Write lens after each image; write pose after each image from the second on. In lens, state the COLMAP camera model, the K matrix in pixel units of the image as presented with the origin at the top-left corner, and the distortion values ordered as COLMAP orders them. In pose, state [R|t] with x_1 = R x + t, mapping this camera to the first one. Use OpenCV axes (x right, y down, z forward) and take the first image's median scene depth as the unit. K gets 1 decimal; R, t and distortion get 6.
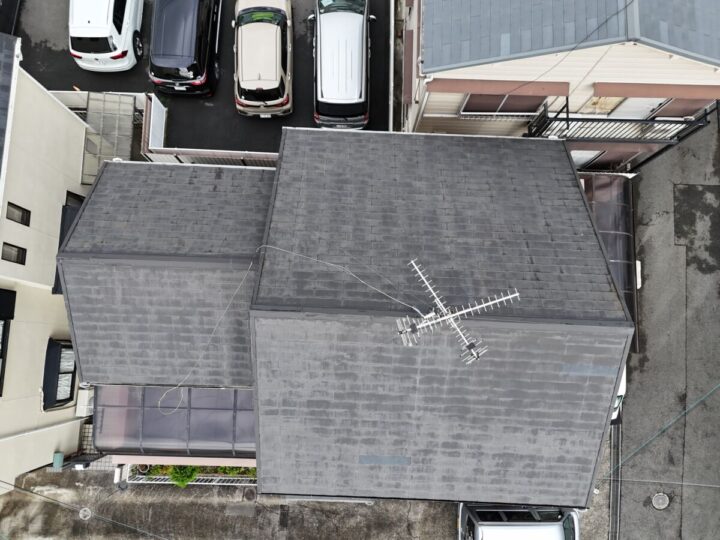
lens RADIAL K [[544.2, 0, 360.0], [0, 544.2, 270.0], [0, 0, 1]] dist [0.003485, -0.004465]
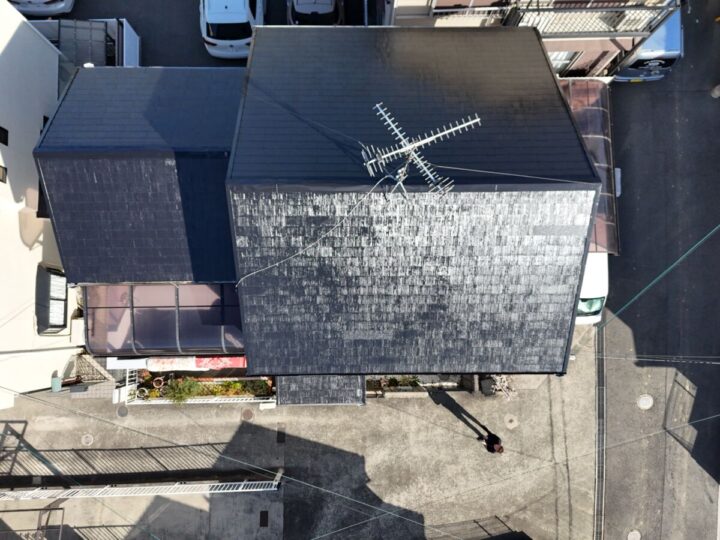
lens RADIAL K [[544.2, 0, 360.0], [0, 544.2, 270.0], [0, 0, 1]] dist [0.003485, -0.004465]
pose [[0.998677, -0.050827, 0.007781, 0.017735], [0.050371, 0.997453, 0.050495, 0.107971], [-0.010327, -0.050037, 0.998694, -0.016471]]
